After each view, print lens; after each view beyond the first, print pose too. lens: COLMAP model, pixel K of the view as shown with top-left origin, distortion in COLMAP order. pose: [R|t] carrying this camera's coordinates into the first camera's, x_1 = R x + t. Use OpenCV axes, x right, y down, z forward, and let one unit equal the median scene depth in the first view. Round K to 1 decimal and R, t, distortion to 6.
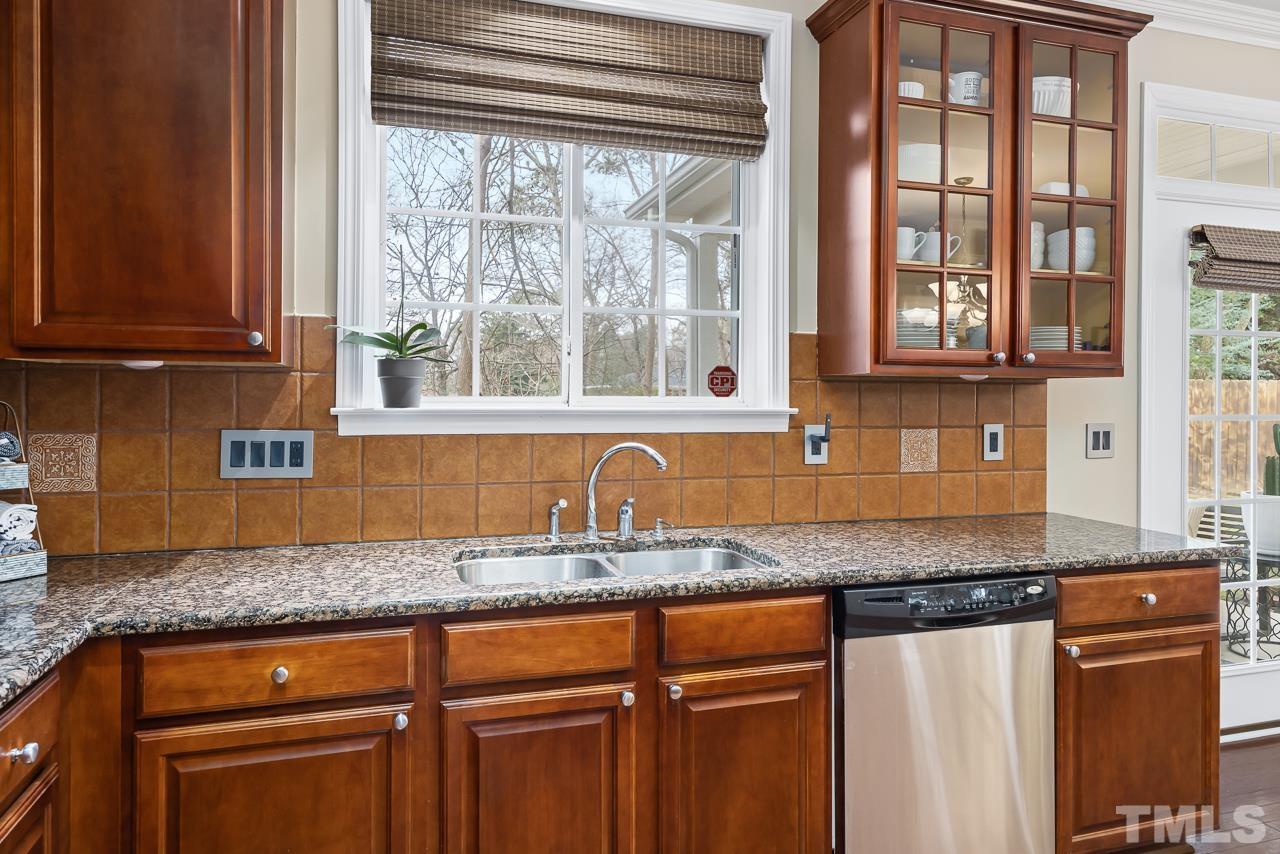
lens RADIAL K [[811.5, 0, 634.5], [0, 811.5, 398.7], [0, 0, 1]] dist [0.005971, 0.000671]
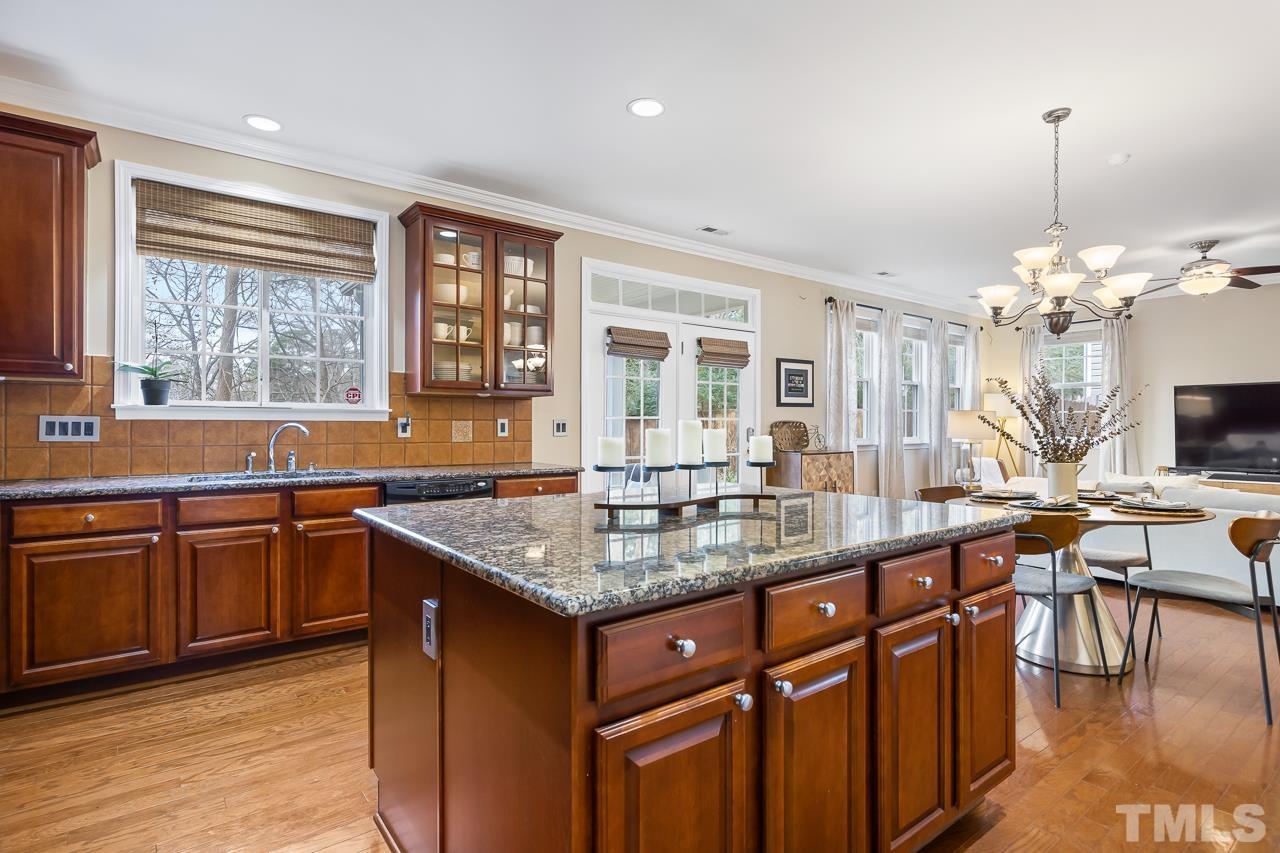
lens RADIAL K [[646.1, 0, 640.5], [0, 646.1, 426.6], [0, 0, 1]] dist [0.004997, -0.001471]
pose [[0.937522, -0.003050, 0.347913, 0.260677], [0.002671, 0.999995, 0.001567, 0.064078], [-0.347916, -0.000540, 0.937525, -0.853742]]
